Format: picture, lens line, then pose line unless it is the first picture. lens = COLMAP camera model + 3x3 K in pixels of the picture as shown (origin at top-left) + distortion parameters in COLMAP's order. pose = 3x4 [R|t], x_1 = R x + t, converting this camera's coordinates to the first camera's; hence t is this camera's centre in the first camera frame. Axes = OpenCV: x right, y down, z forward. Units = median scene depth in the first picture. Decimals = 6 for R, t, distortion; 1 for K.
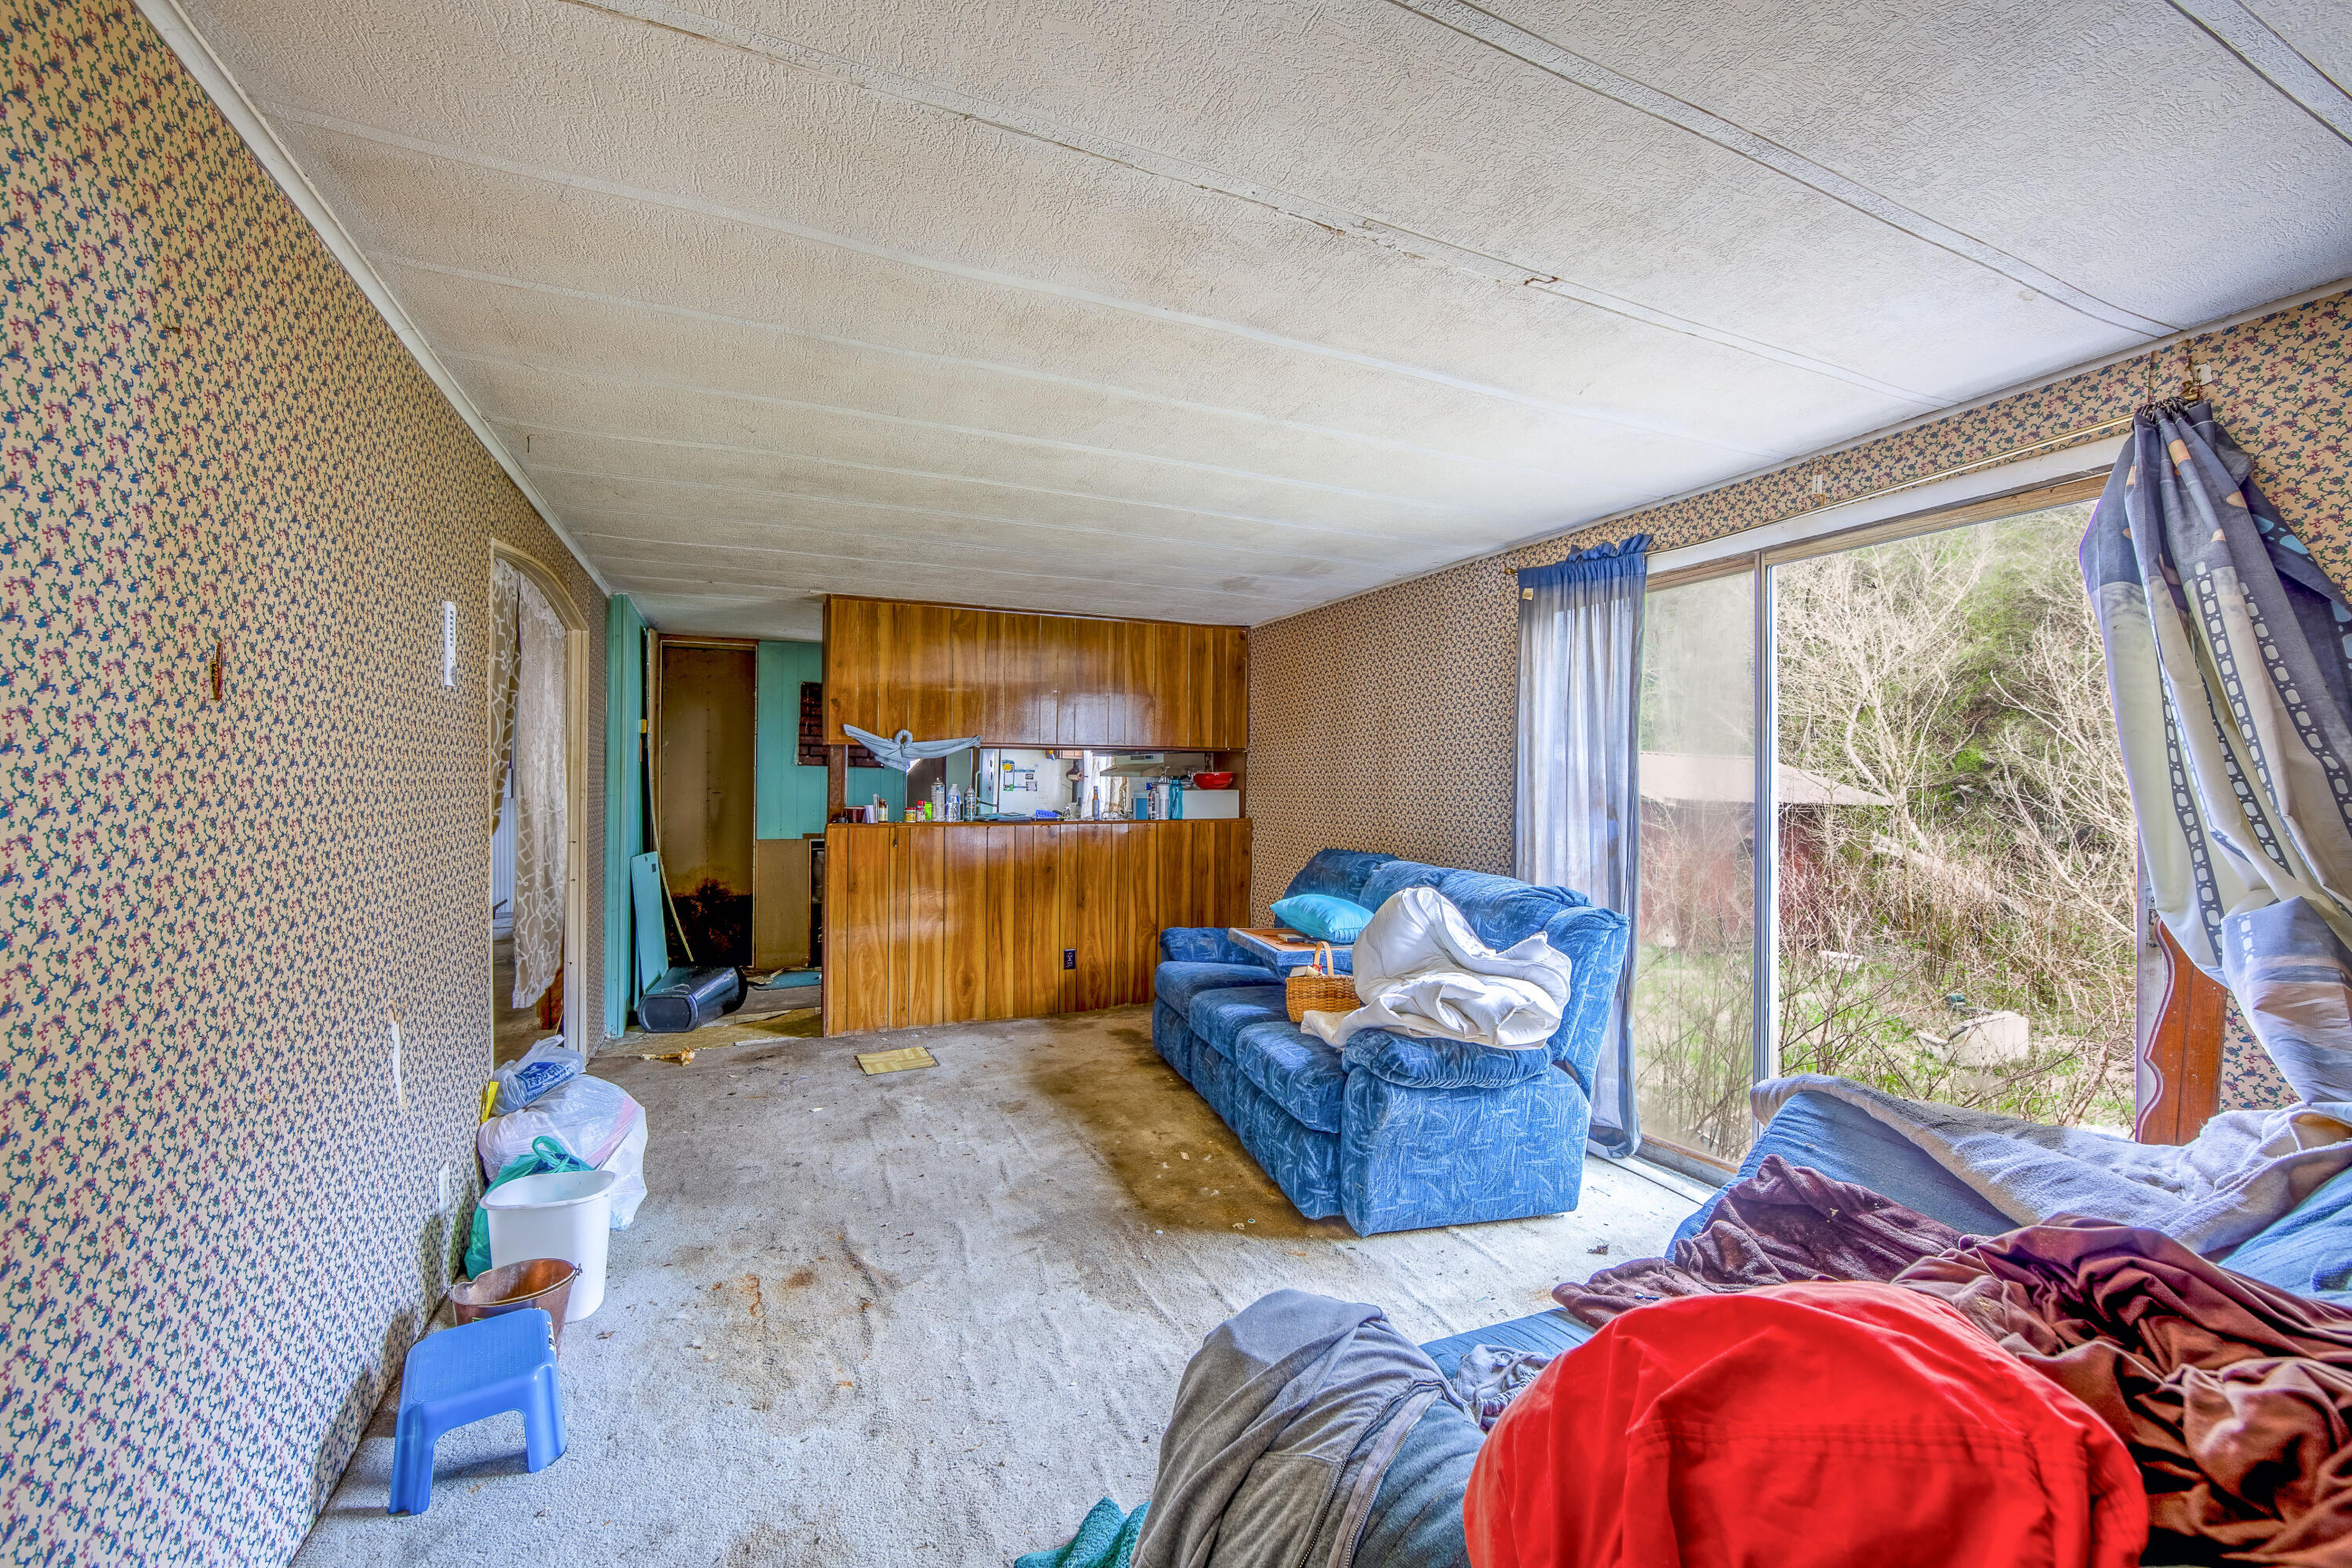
lens RADIAL K [[927.6, 0, 1166.9], [0, 927.6, 782.2], [0, 0, 1]] dist [-0.009974, -0.000163]
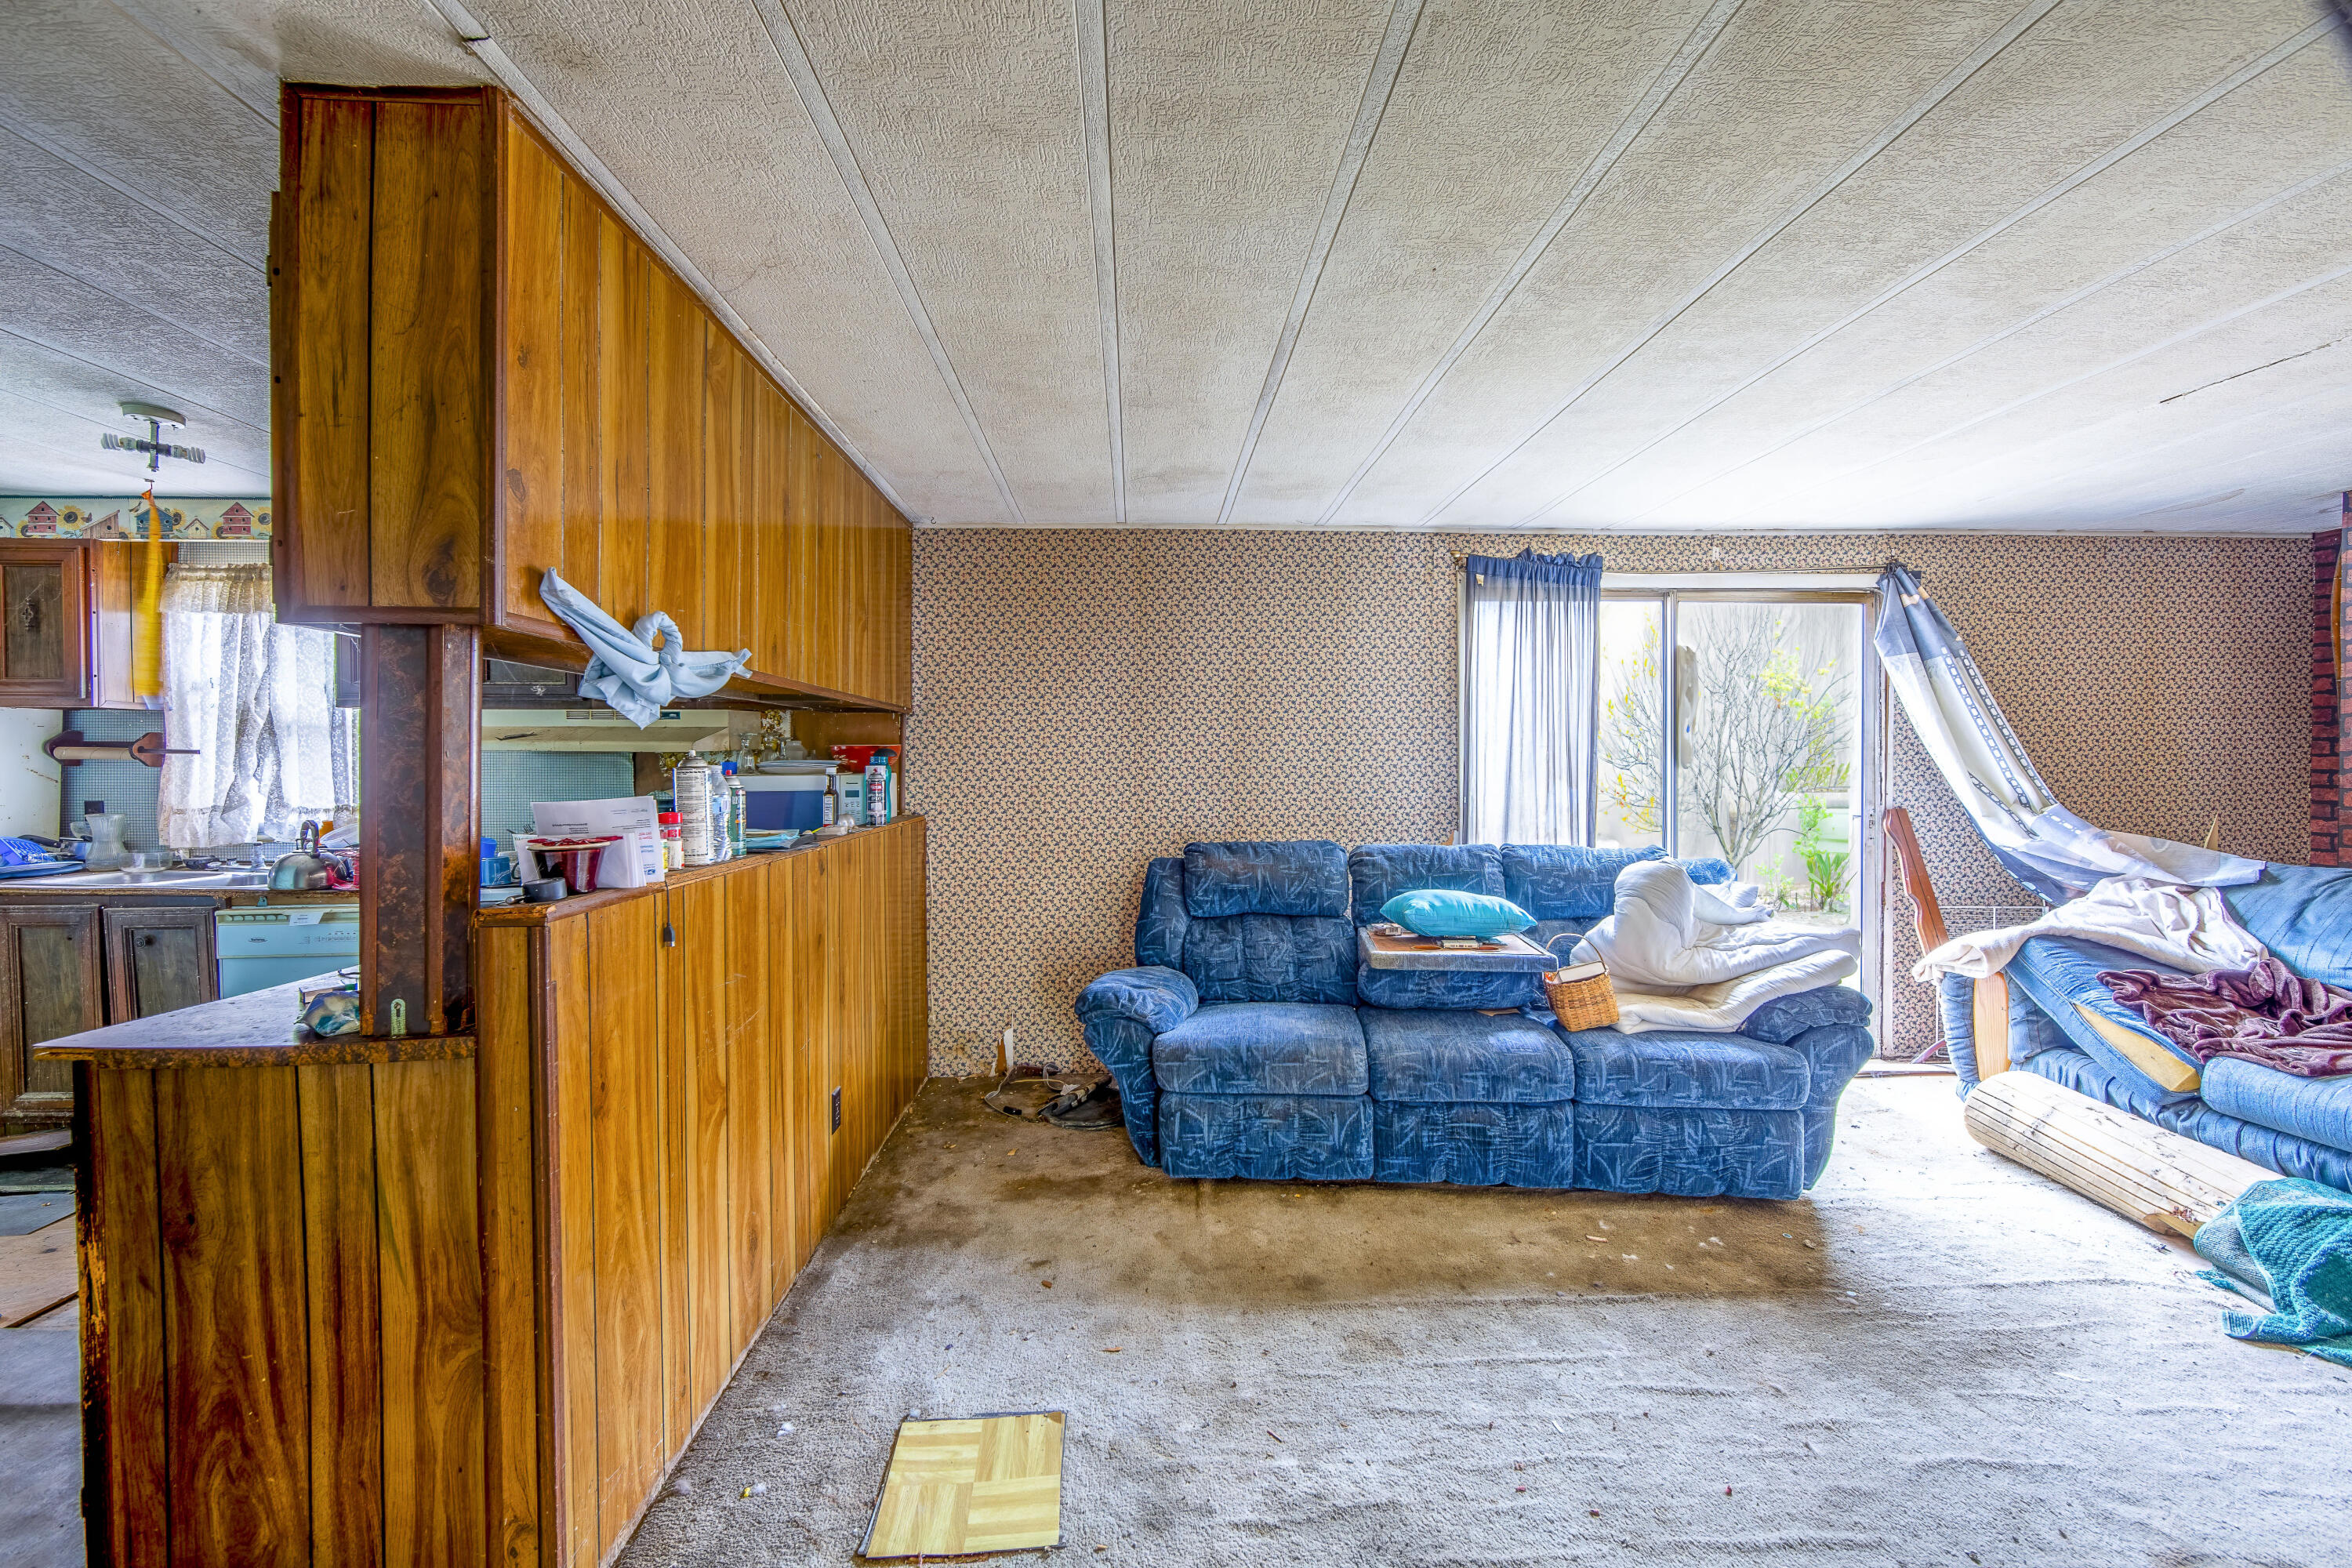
lens RADIAL K [[927.6, 0, 1169.5], [0, 927.6, 773.8], [0, 0, 1]] dist [-0.009974, -0.000163]
pose [[0.368082, -0.019106, 0.929597, -0.733503], [0.009036, 0.999815, 0.016971, -0.001447], [-0.929750, 0.002153, 0.368186, 0.930324]]
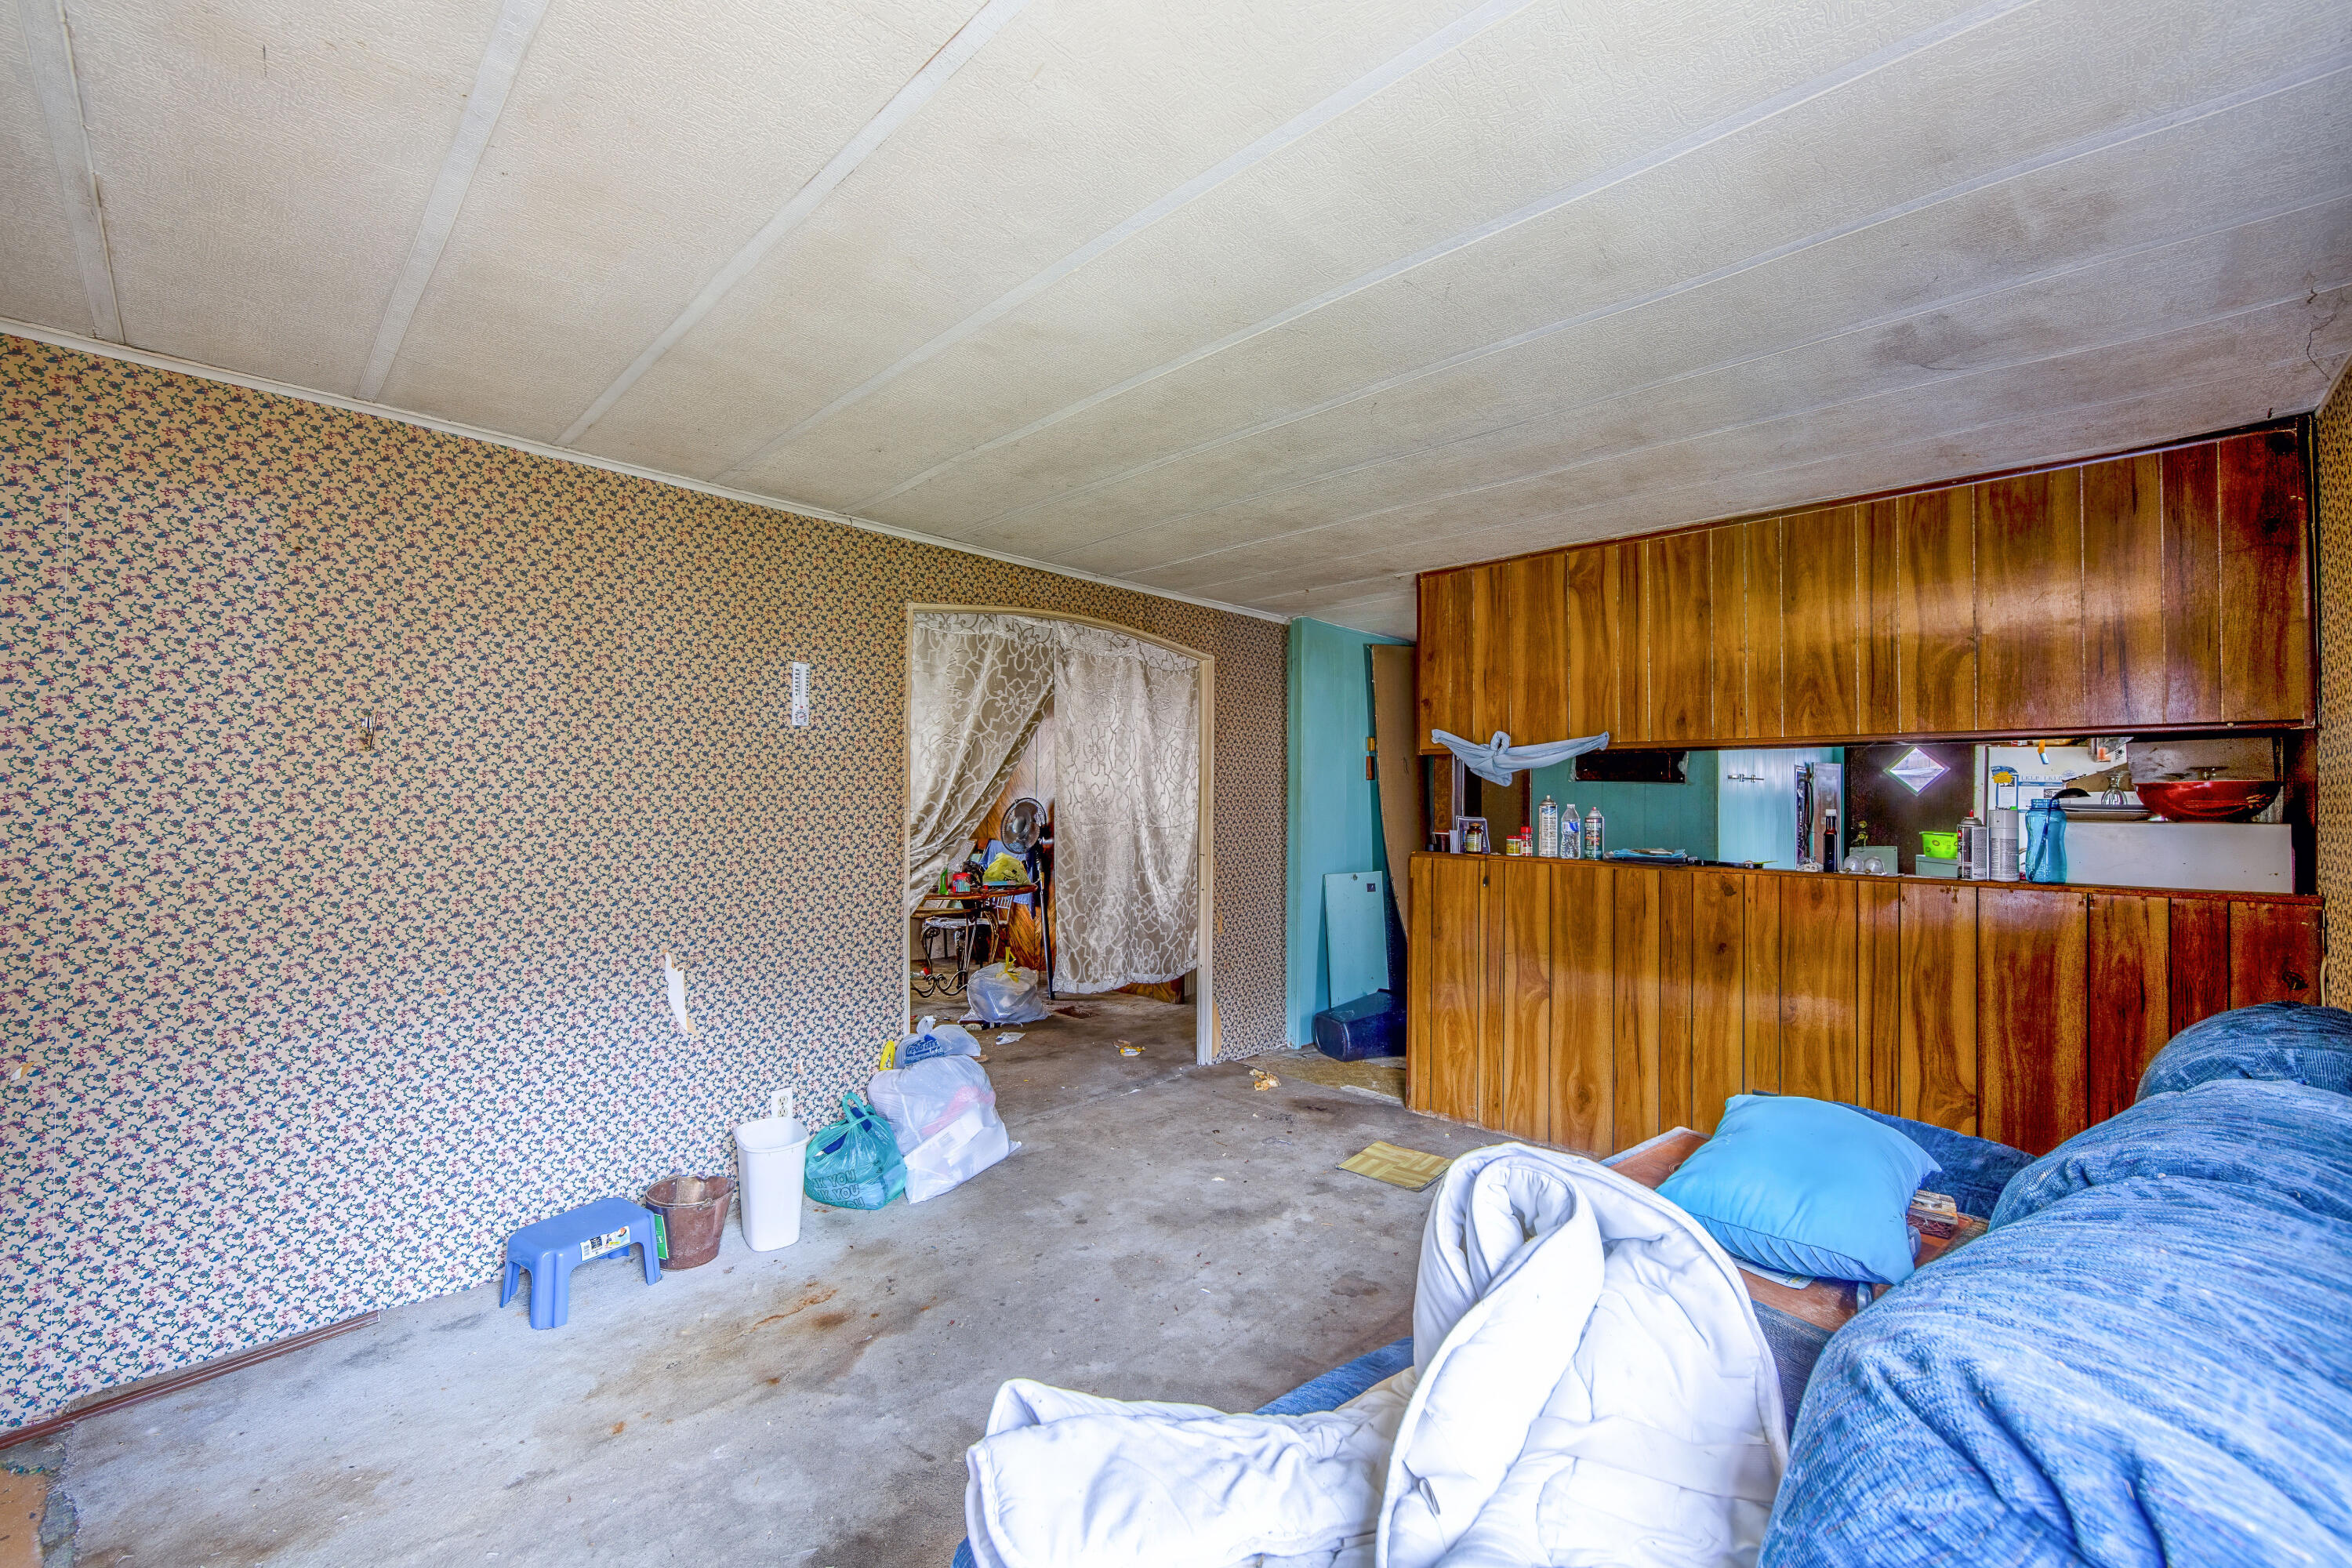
lens RADIAL K [[927.6, 0, 1174.8], [0, 927.6, 780.3], [0, 0, 1]] dist [-0.009974, -0.000163]
pose [[0.381034, -0.017399, -0.924397, 0.414766], [-0.004055, 0.999782, -0.020489, -0.000970], [0.924552, 0.011556, 0.380880, 0.634463]]
